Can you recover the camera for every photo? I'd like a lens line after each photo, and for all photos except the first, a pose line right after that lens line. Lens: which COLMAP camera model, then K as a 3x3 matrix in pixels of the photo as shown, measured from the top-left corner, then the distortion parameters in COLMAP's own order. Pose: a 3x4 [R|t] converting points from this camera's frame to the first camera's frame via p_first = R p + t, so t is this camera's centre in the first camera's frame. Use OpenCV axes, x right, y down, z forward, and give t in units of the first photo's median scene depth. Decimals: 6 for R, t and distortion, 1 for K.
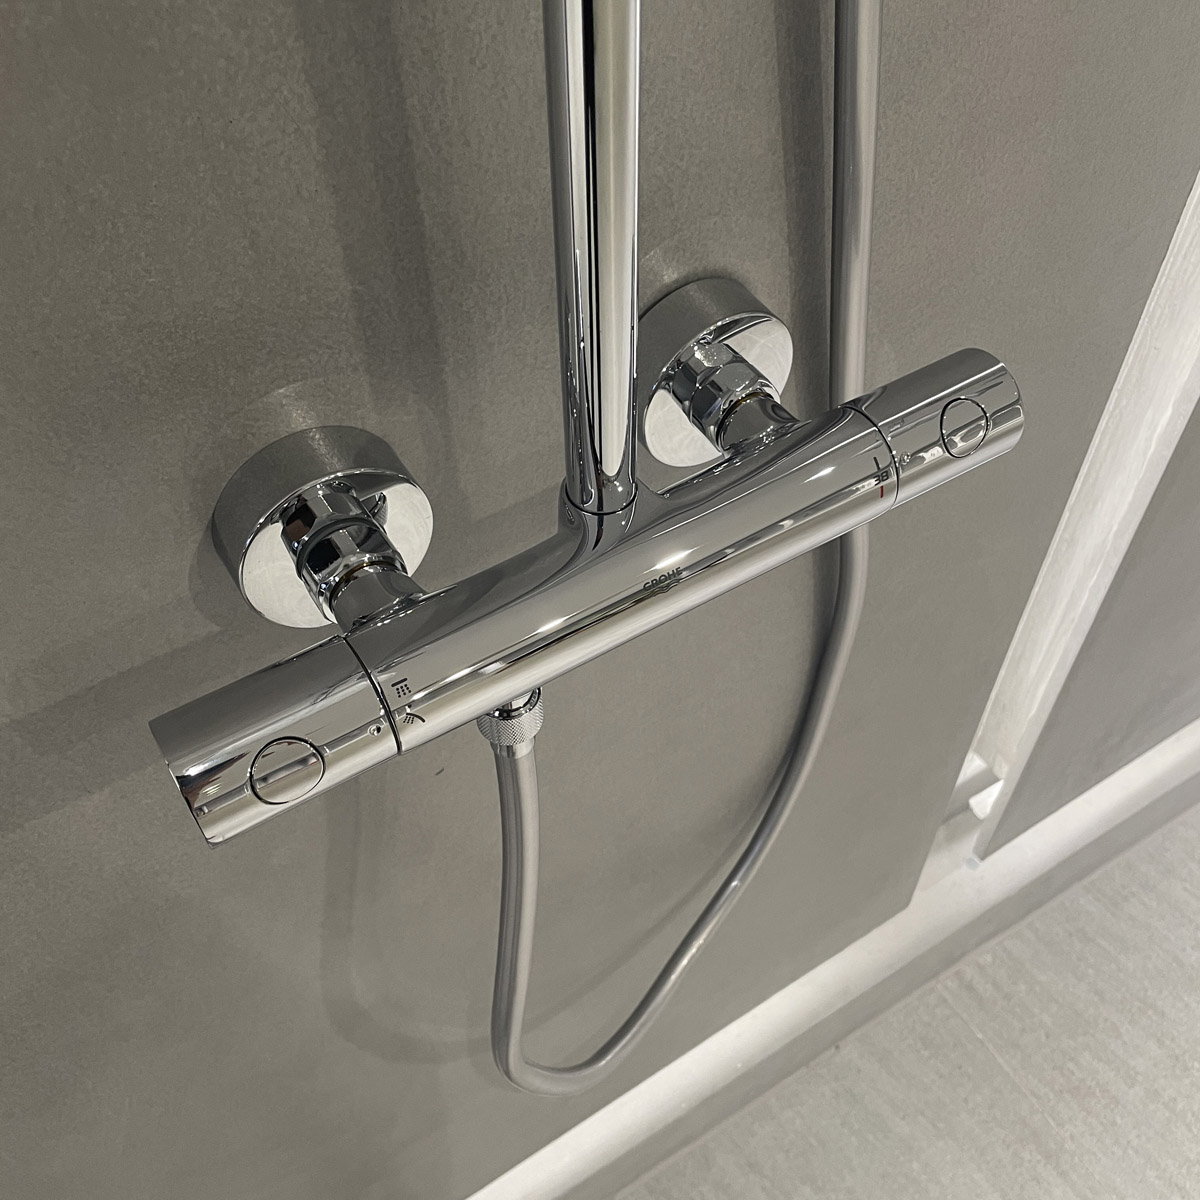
lens RADIAL K [[1232.0, 0, 583.9], [0, 1232.0, 608.6], [0, 0, 1]] dist [0.103213, -0.172823]
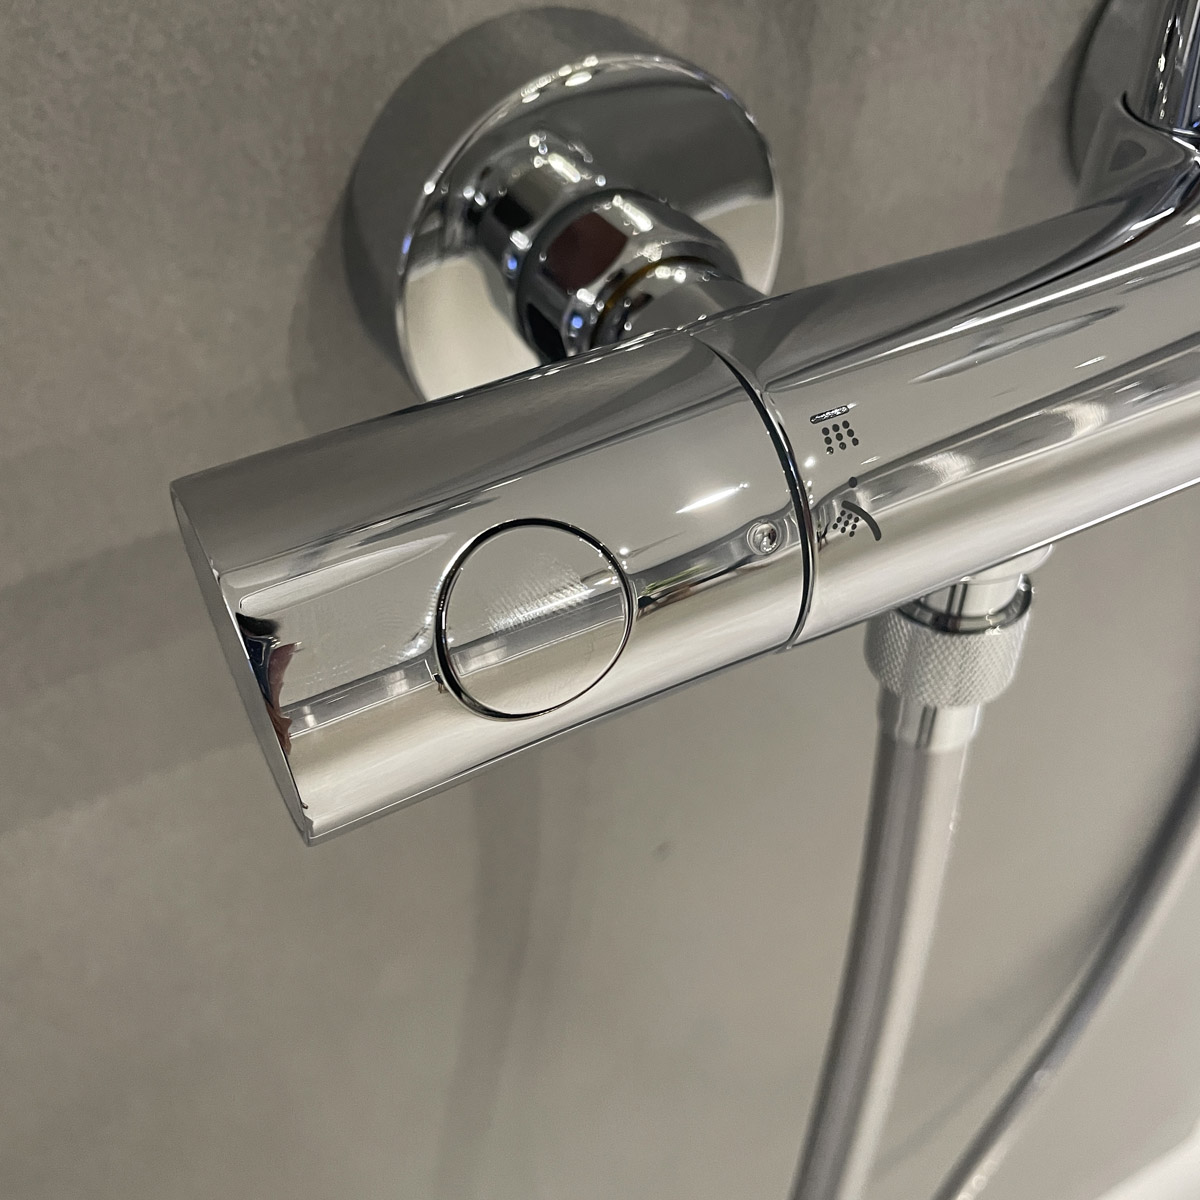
lens RADIAL K [[1275.2, 0, 616.6], [0, 1275.2, 600.9], [0, 0, 1]] dist [0.115288, -0.282079]
pose [[0.998898, 0.024031, -0.040323, -0.170123], [-0.029626, 0.989064, -0.144480, 0.150841], [0.036410, 0.145516, 0.988686, 0.529317]]
